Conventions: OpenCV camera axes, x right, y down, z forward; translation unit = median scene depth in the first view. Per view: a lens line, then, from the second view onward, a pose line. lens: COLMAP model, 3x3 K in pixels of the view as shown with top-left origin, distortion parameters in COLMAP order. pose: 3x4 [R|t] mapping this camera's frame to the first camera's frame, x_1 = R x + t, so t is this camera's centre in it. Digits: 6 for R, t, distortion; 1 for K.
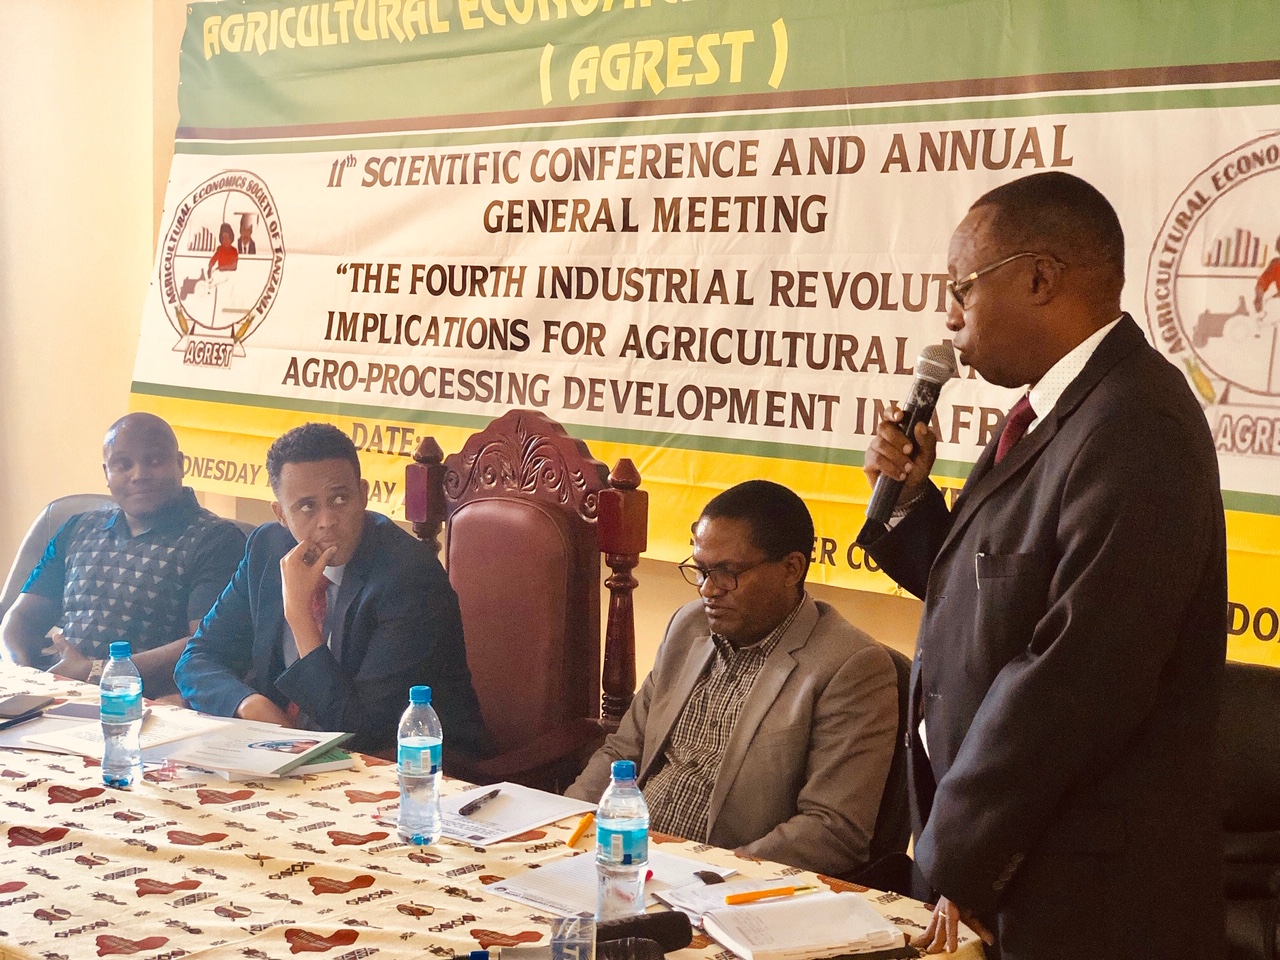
lens RADIAL K [[1924.9, 0, 640.0], [0, 1924.9, 480.0], [0, 0, 1]] dist [0.230523, -0.162804]
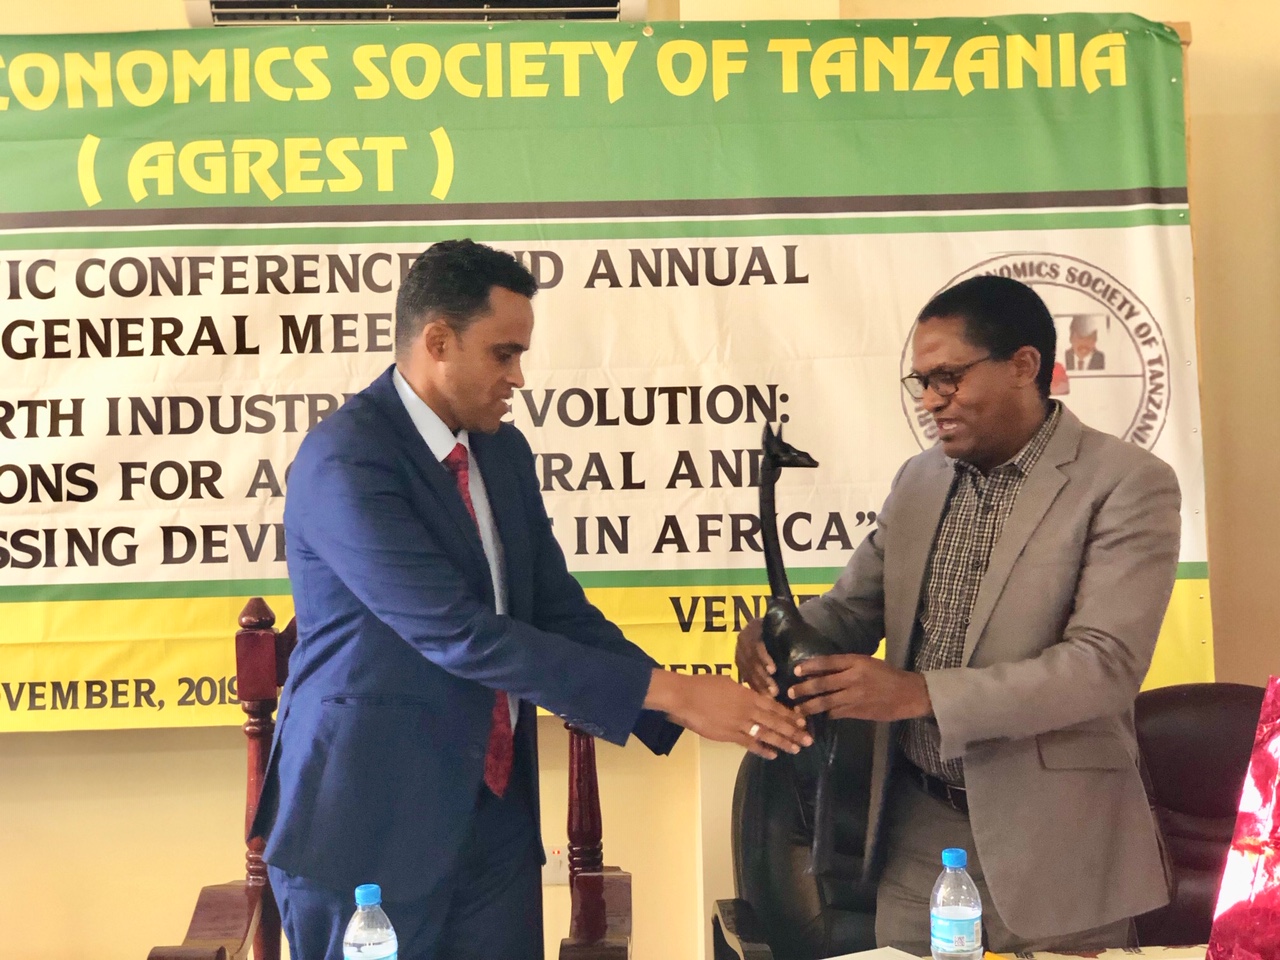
lens RADIAL K [[1924.9, 0, 640.0], [0, 1924.9, 480.0], [0, 0, 1]] dist [0.230523, -0.162804]
pose [[0.734465, -0.068323, 0.675198, -0.533622], [0.111352, 0.993568, -0.020588, -0.038738], [-0.669448, 0.090306, 0.737349, 0.272128]]
